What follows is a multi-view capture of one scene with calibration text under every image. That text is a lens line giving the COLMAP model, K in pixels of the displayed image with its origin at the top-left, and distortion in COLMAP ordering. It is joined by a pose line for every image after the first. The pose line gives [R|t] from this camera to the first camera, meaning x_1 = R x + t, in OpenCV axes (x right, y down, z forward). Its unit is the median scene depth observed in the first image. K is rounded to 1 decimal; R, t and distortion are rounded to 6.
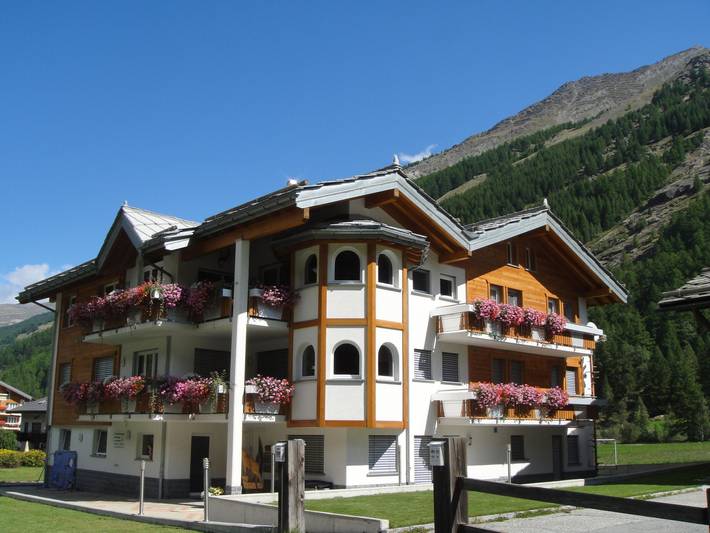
lens RADIAL K [[734.5, 0, 356.5], [0, 734.5, 269.2], [0, 0, 1]] dist [-0.109161, 0.000000]
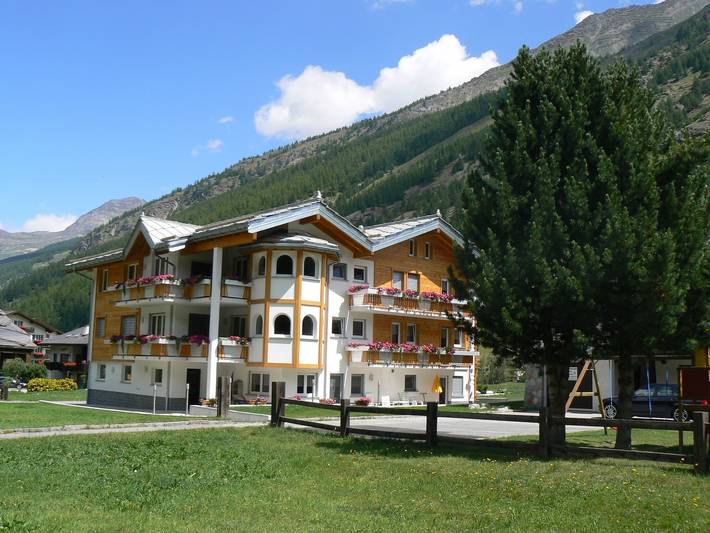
lens RADIAL K [[790.4, 0, 353.5], [0, 790.4, 263.8], [0, 0, 1]] dist [-0.092127, 0.000000]
pose [[0.998980, 0.018289, -0.041290, 0.197400], [-0.014388, 0.995575, 0.092860, -0.160549], [0.042806, -0.092171, 0.994823, -0.643171]]
